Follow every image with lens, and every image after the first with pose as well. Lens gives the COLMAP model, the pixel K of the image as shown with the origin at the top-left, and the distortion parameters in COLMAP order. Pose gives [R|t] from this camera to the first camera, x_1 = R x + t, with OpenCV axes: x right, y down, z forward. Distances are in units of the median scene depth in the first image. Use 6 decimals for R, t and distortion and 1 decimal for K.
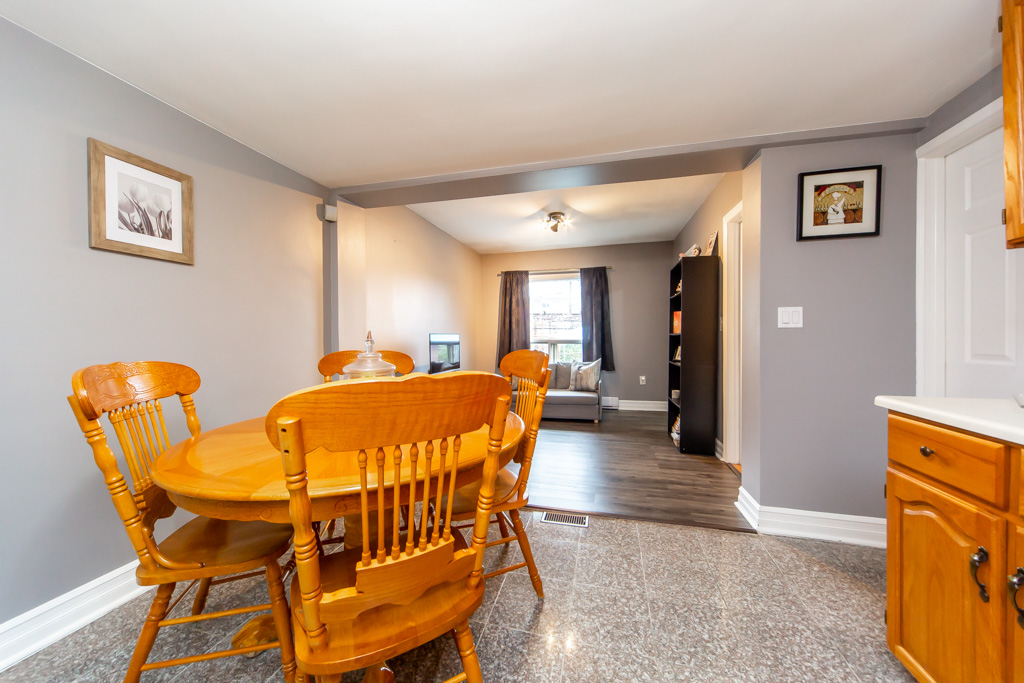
lens RADIAL K [[357.1, 0, 511.7], [0, 357.1, 334.7], [0, 0, 1]] dist [0.001871, 0.000019]
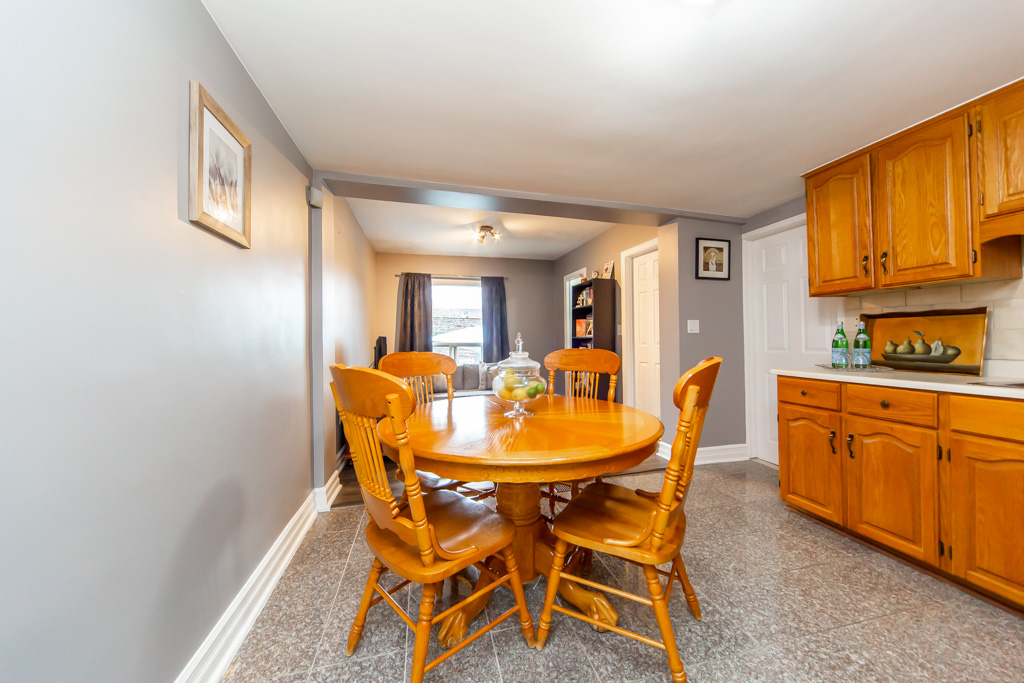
lens RADIAL K [[363.8, 0, 516.1], [0, 363.8, 326.4], [0, 0, 1]] dist [0.001325, 0.000040]
pose [[0.872047, 0.020166, 0.489007, -0.400856], [-0.003304, 0.999371, -0.035321, 0.006247], [-0.489411, 0.029186, 0.871564, -0.012450]]
